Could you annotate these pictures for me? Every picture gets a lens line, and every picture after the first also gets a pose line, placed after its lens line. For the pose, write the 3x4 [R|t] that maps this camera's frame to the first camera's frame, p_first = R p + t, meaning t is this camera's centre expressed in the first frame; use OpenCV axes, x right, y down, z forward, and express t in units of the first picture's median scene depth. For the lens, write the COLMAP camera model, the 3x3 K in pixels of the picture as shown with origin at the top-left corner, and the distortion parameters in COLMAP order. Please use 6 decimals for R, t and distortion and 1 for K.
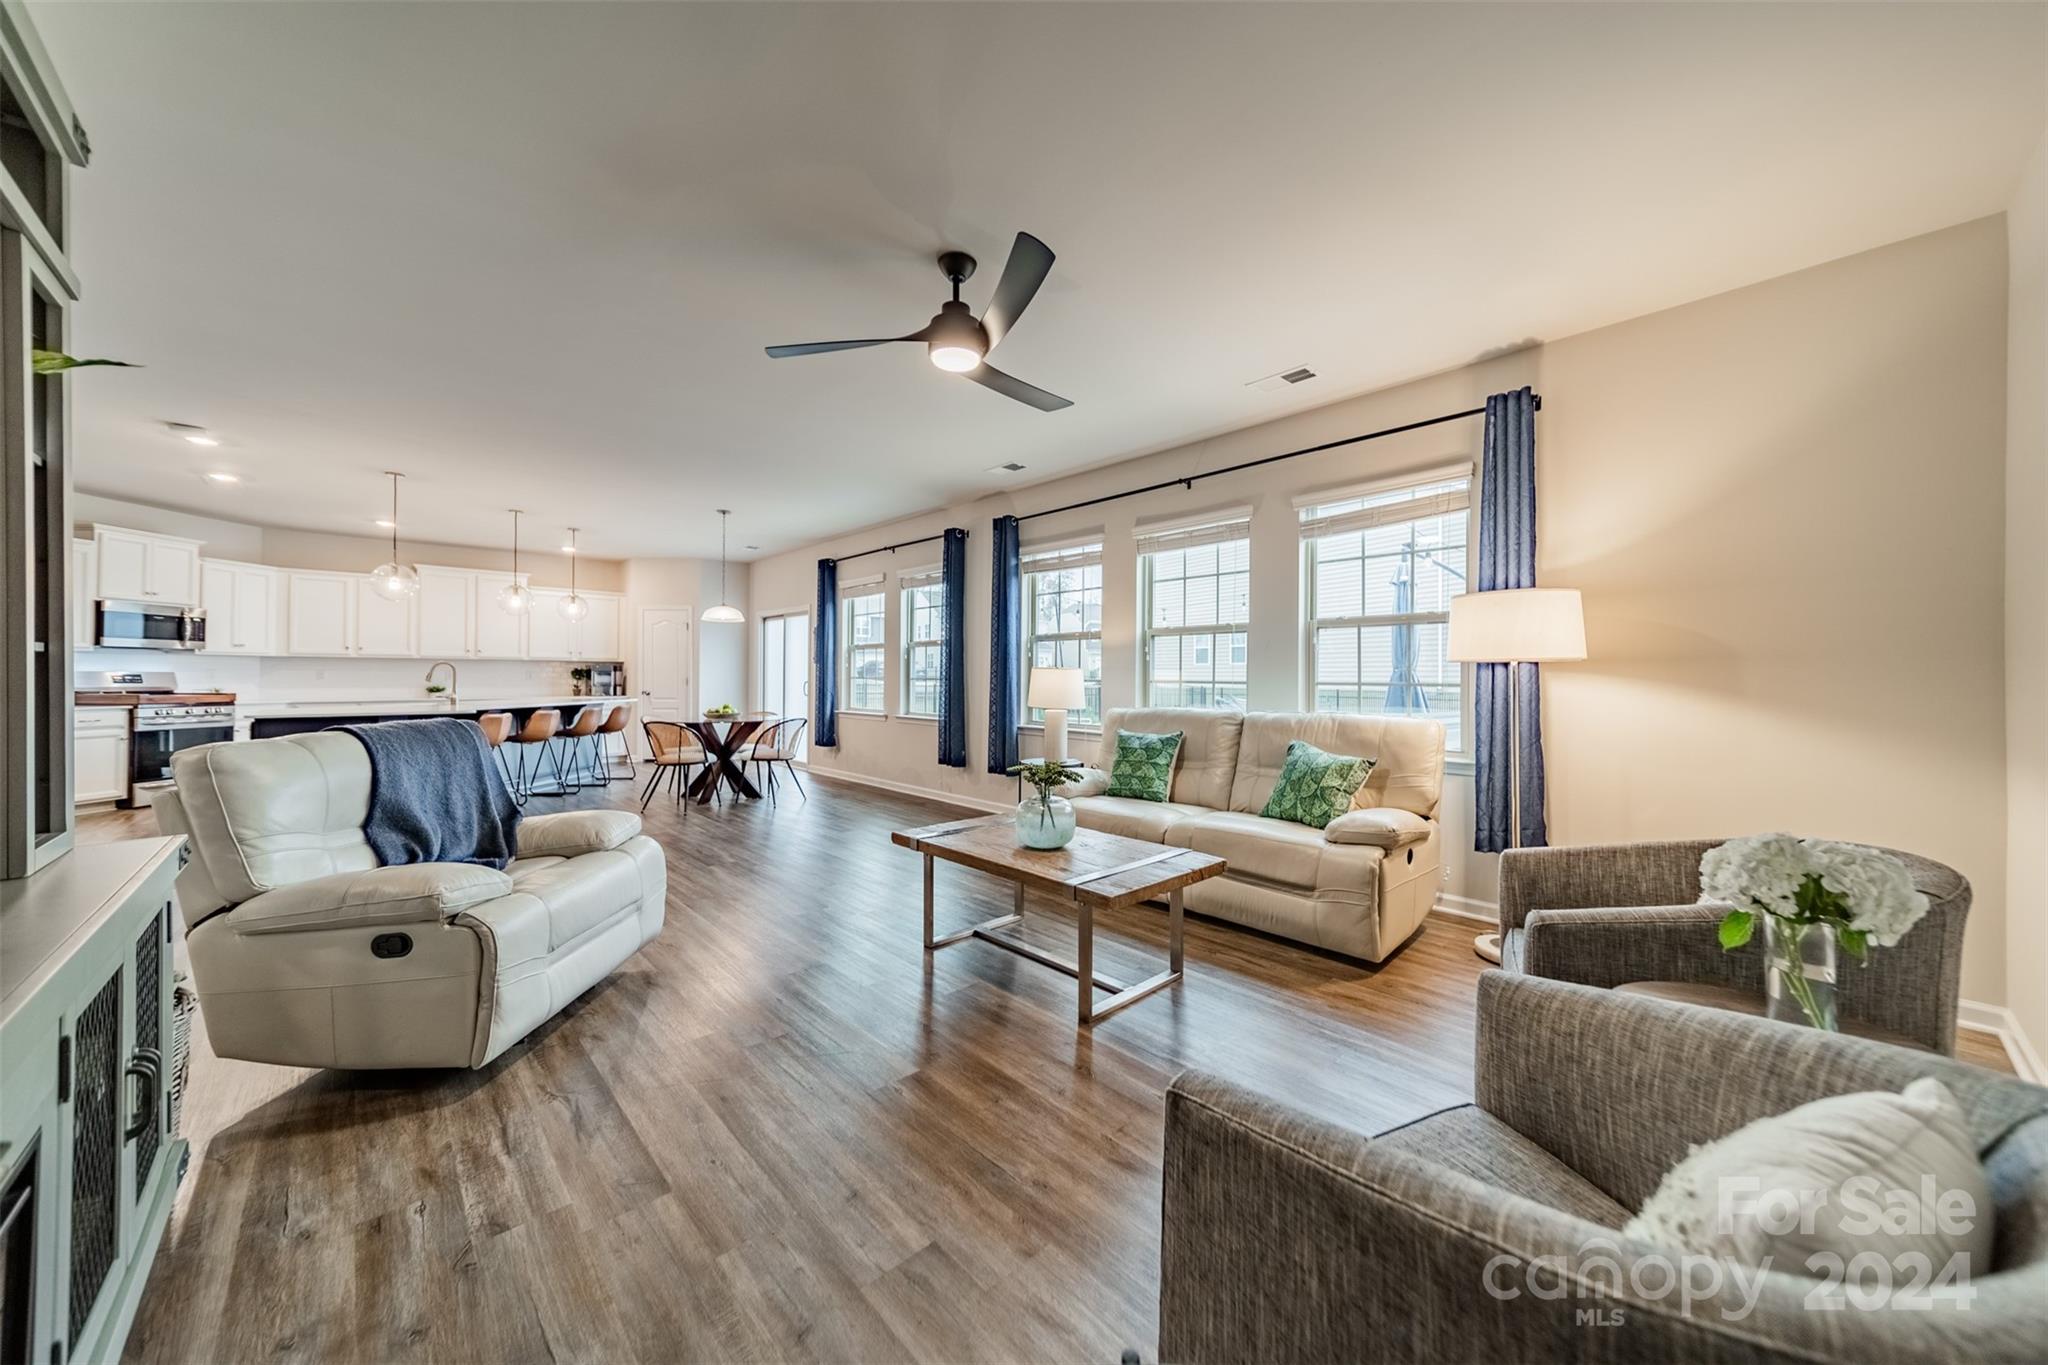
lens RADIAL K [[720.0, 0, 1027.4], [0, 720.0, 675.7], [0, 0, 1]] dist [0.010440, -0.000018]
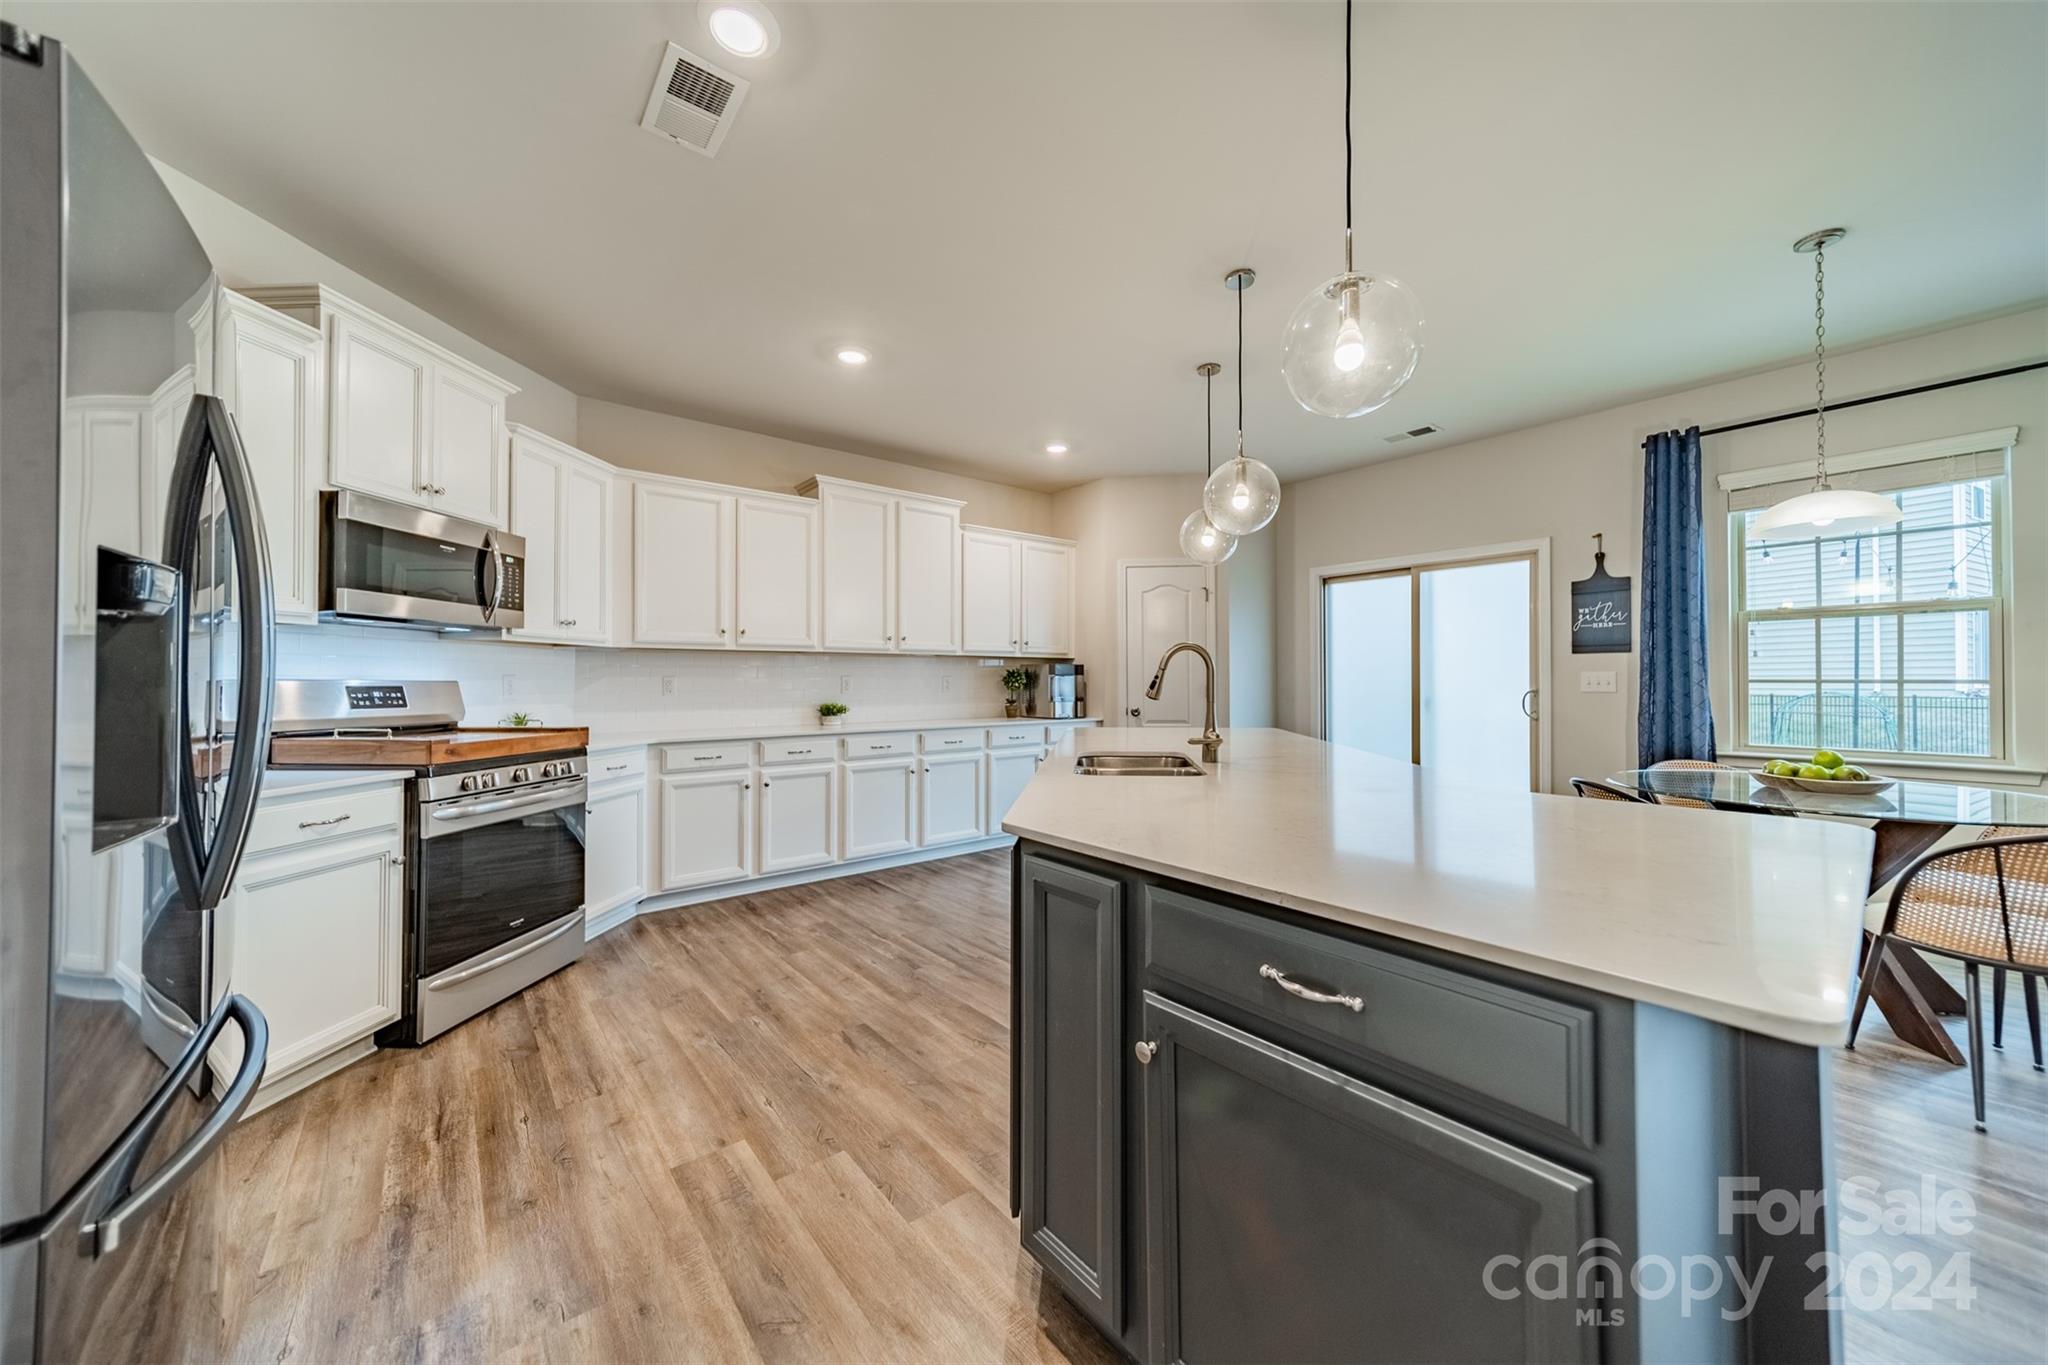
lens RADIAL K [[730.6, 0, 1014.0], [0, 730.6, 685.0], [0, 0, 1]] dist [-0.000916, -0.000053]
pose [[0.997218, 0.000937, -0.074535, -0.814156], [-0.000433, 0.999977, 0.006782, -0.005072], [0.074540, -0.006731, 0.997195, 0.595911]]
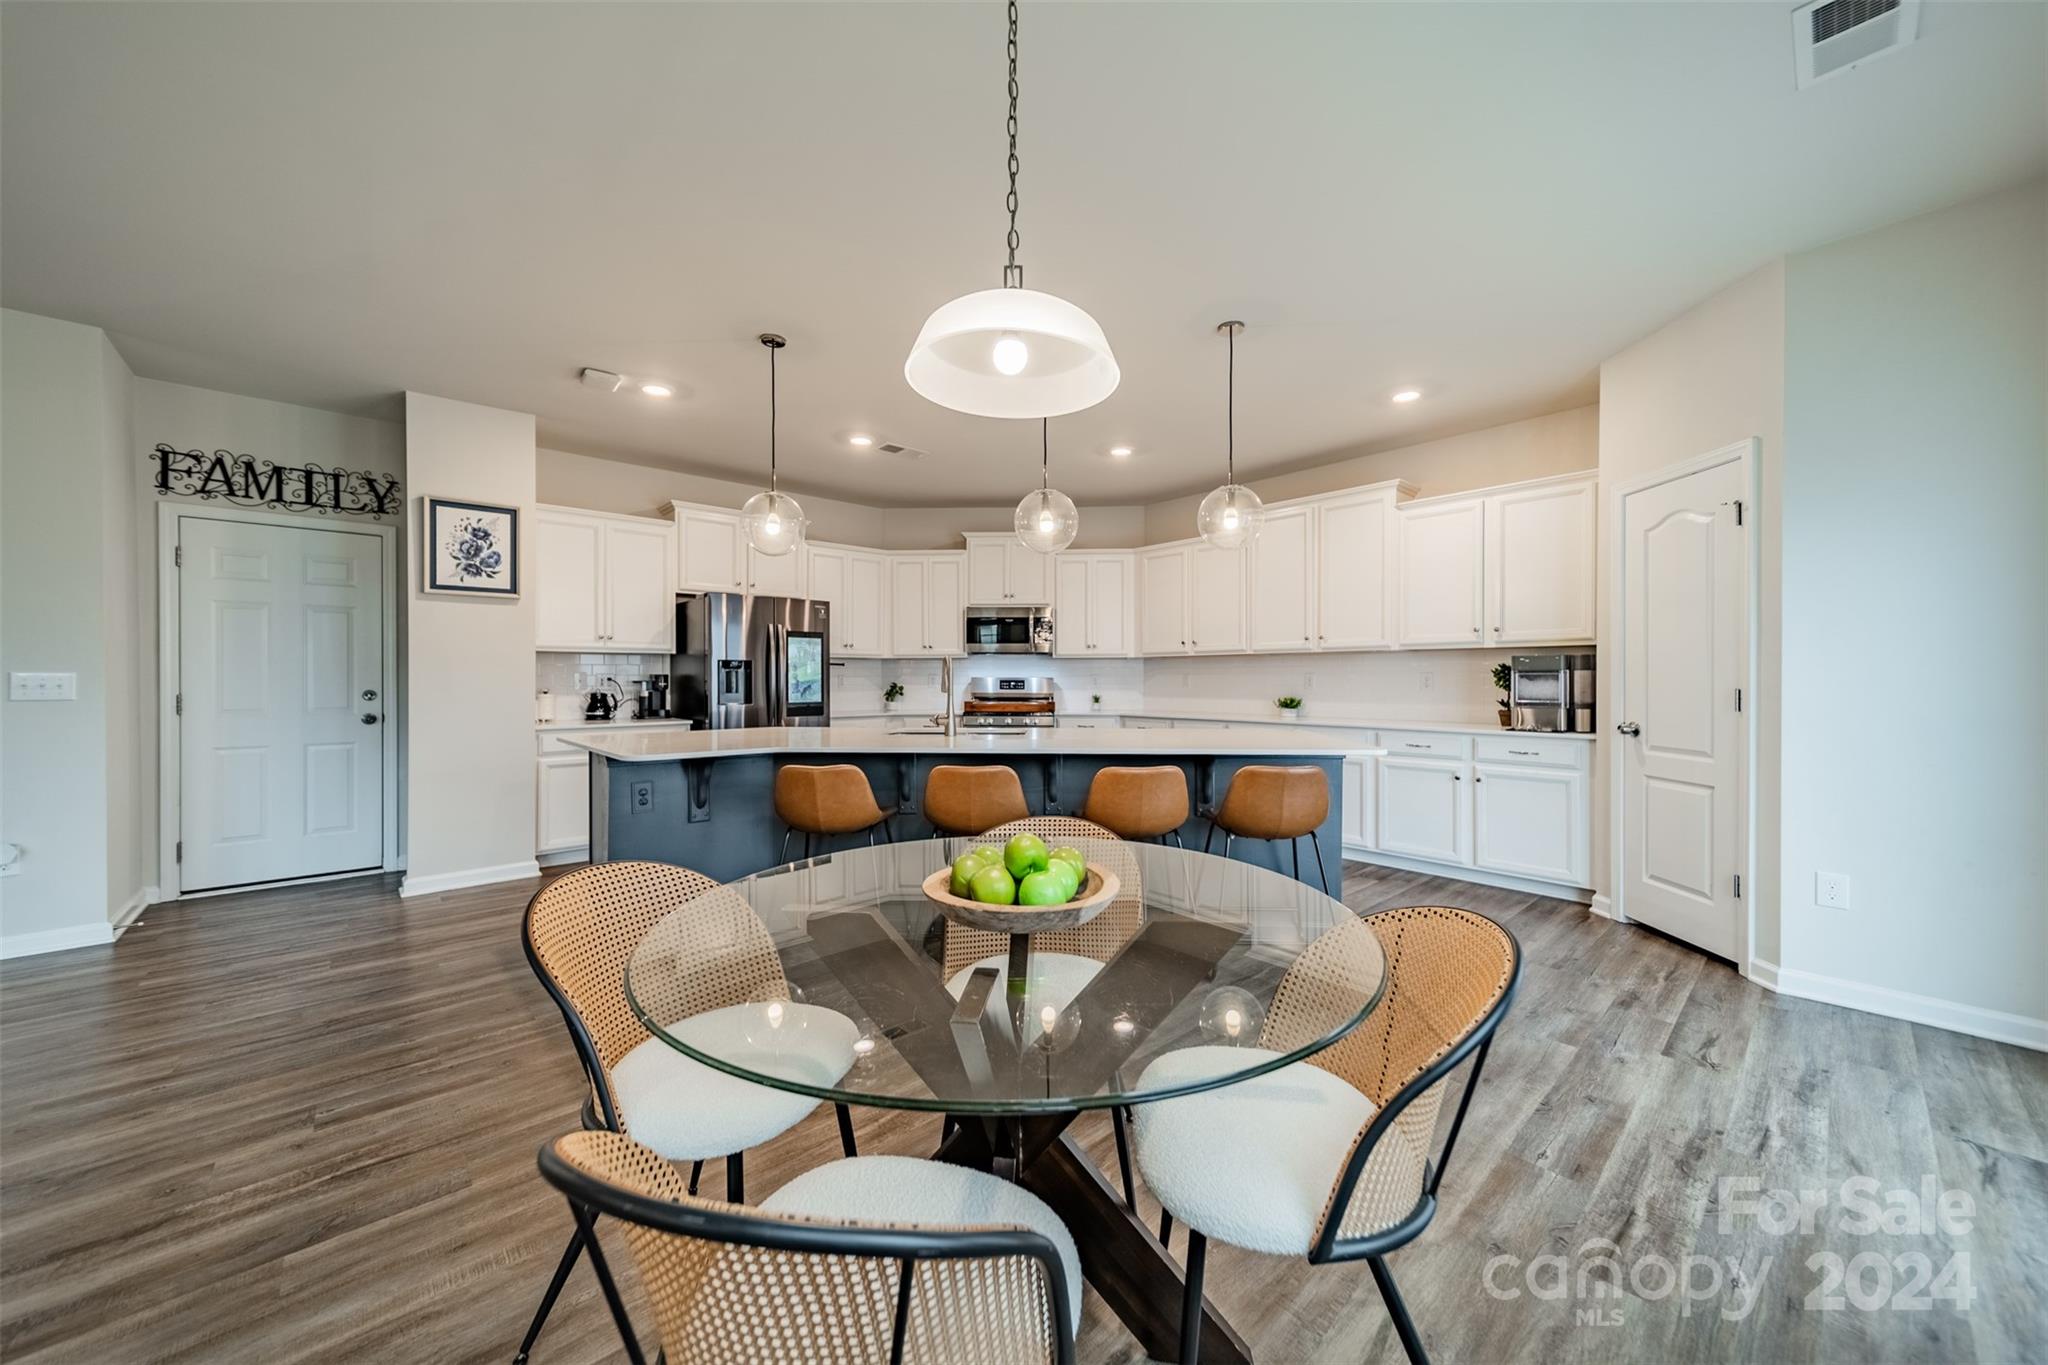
lens RADIAL K [[724.3, 0, 1028.4], [0, 724.3, 683.8], [0, 0, 1]] dist [0.010648, -0.000267]
pose [[-0.022737, 0.005353, -0.999727, -0.237950], [0.000755, 0.999985, 0.005337, -0.002100], [0.999741, -0.000633, -0.022741, 1.010585]]
